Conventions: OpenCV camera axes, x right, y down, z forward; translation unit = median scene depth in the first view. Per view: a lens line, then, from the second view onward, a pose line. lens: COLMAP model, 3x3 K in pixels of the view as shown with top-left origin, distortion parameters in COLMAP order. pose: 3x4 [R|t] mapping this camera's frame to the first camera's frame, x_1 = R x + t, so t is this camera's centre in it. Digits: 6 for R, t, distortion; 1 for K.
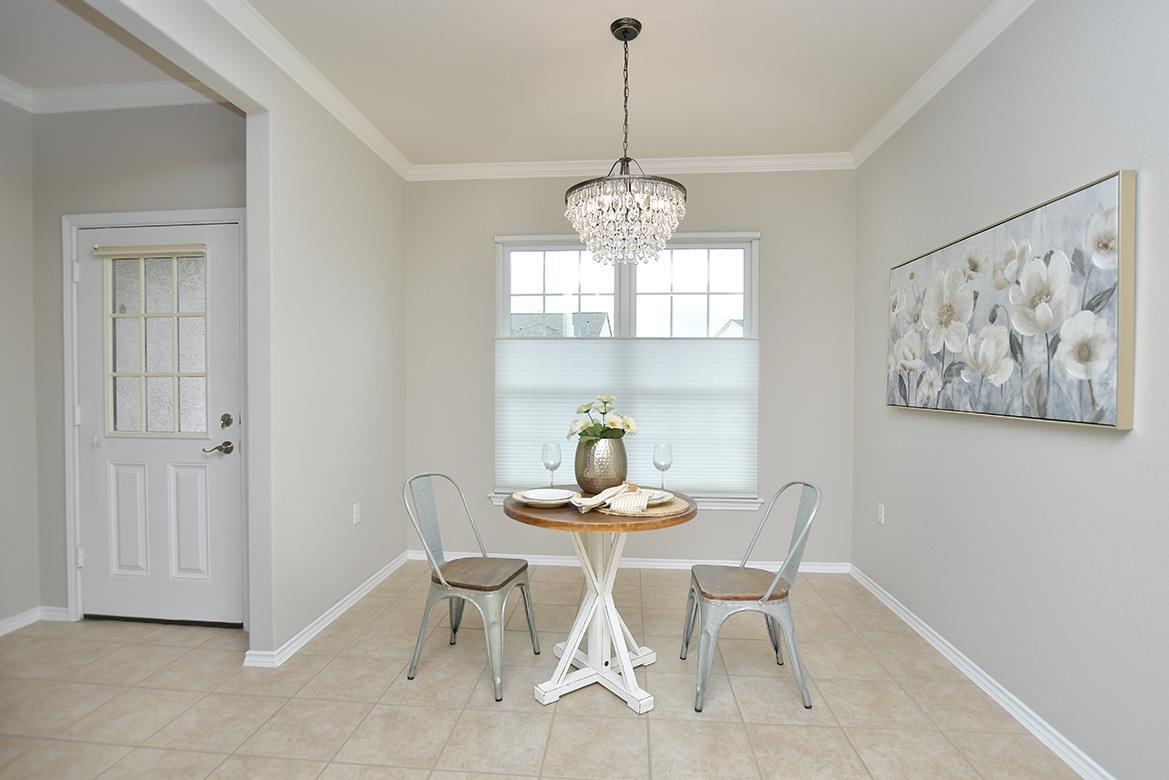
lens RADIAL K [[557.1, 0, 584.5], [0, 557.1, 390.0], [0, 0, 1]] dist [-0.029816, -0.000179]
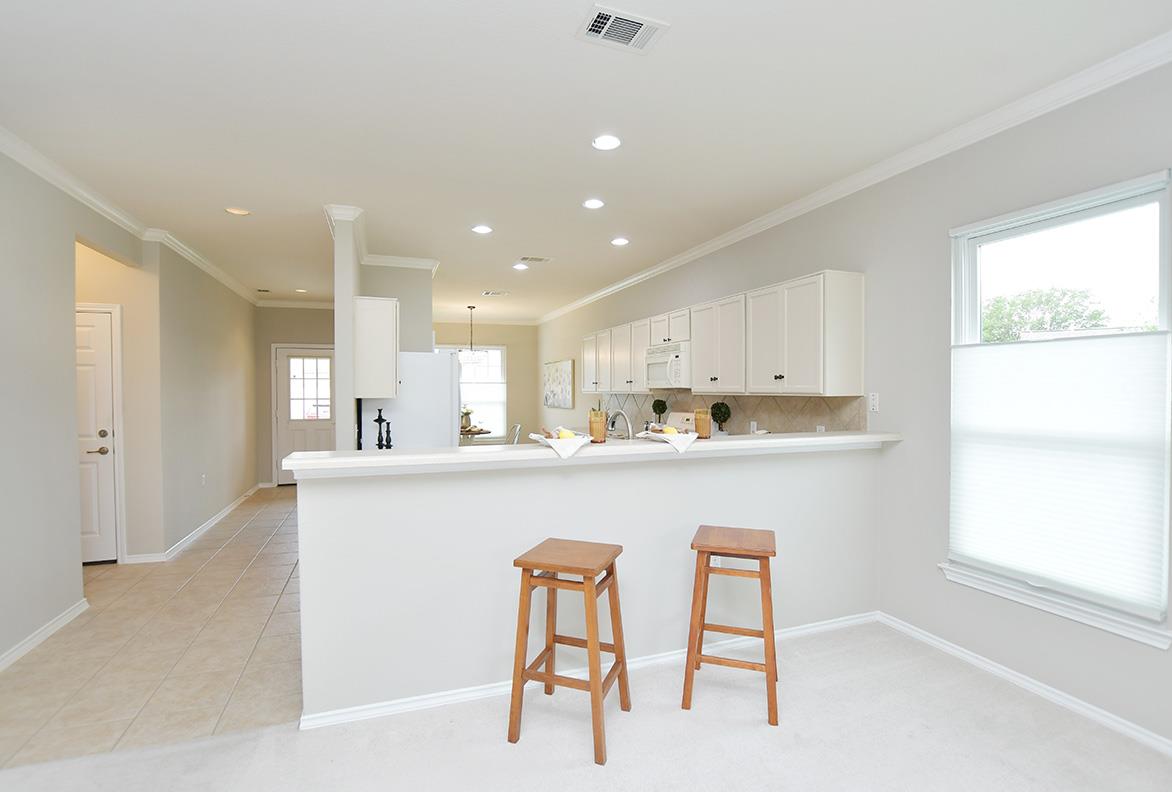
lens RADIAL K [[527.1, 0, 586.0], [0, 527.1, 396.0], [0, 0, 1]] dist [-0.035892, 0.000029]
pose [[0.905966, -0.013534, 0.423134, -0.615641], [0.015732, 0.999875, -0.001703, -0.019252], [-0.423058, 0.008200, 0.906065, -2.171812]]
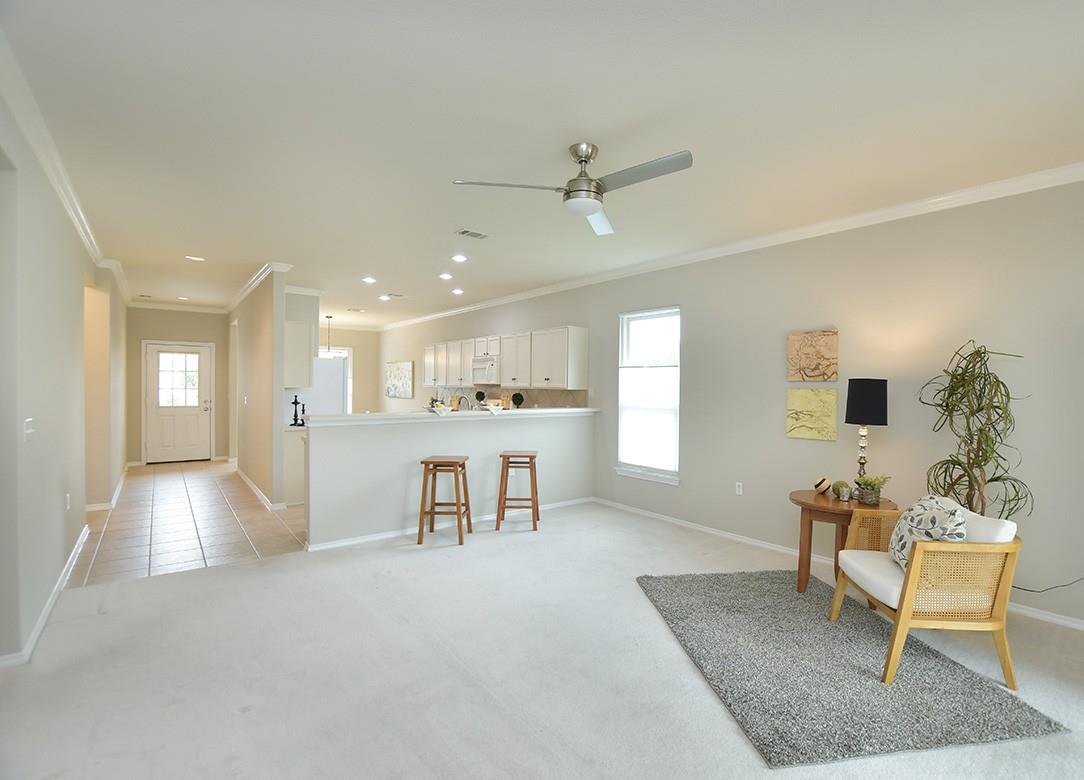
lens RADIAL K [[517.7, 0, 542.0], [0, 517.7, 390.0], [0, 0, 1]] dist [-0.000118, 0.000016]
pose [[0.754425, -0.003822, 0.656375, -1.249065], [0.005553, 0.999984, -0.000559, -0.008539], [-0.656362, 0.004067, 0.754435, -3.023597]]
